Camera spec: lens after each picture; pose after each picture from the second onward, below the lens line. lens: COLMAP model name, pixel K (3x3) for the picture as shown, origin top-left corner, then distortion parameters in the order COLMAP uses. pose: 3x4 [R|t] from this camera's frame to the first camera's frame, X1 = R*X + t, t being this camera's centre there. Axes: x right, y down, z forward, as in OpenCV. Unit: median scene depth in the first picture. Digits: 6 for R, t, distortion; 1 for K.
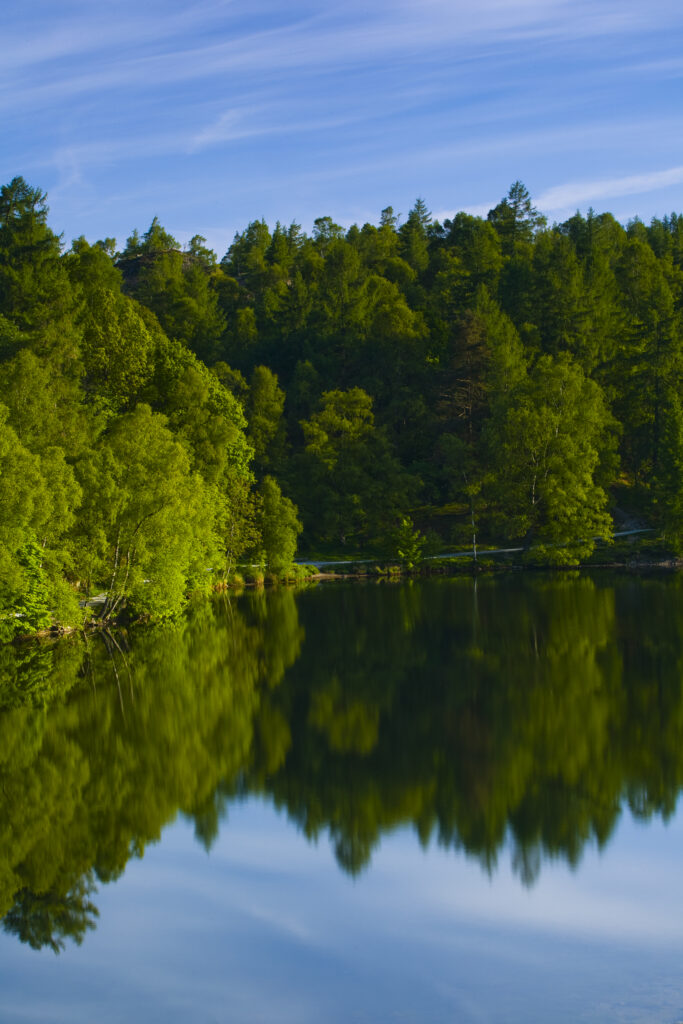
lens RADIAL K [[2032.3, 0, 341.1], [0, 2032.3, 515.4], [0, 0, 1]] dist [-0.301337, 0.000000]
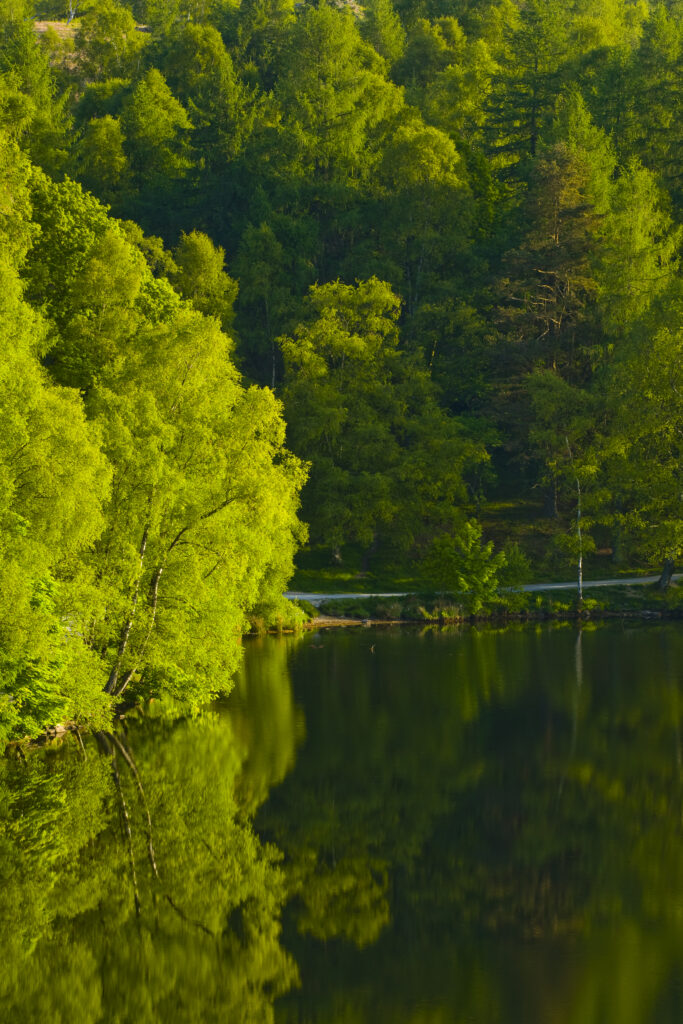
lens RADIAL K [[3608.4, 0, 340.4], [0, 3608.4, 504.5], [0, 0, 1]] dist [0.414419, 0.000000]
pose [[0.990927, 0.031740, 0.130602, -0.132266], [-0.032834, 0.999441, 0.006236, -0.007824], [-0.130331, -0.010468, 0.991415, 0.027533]]
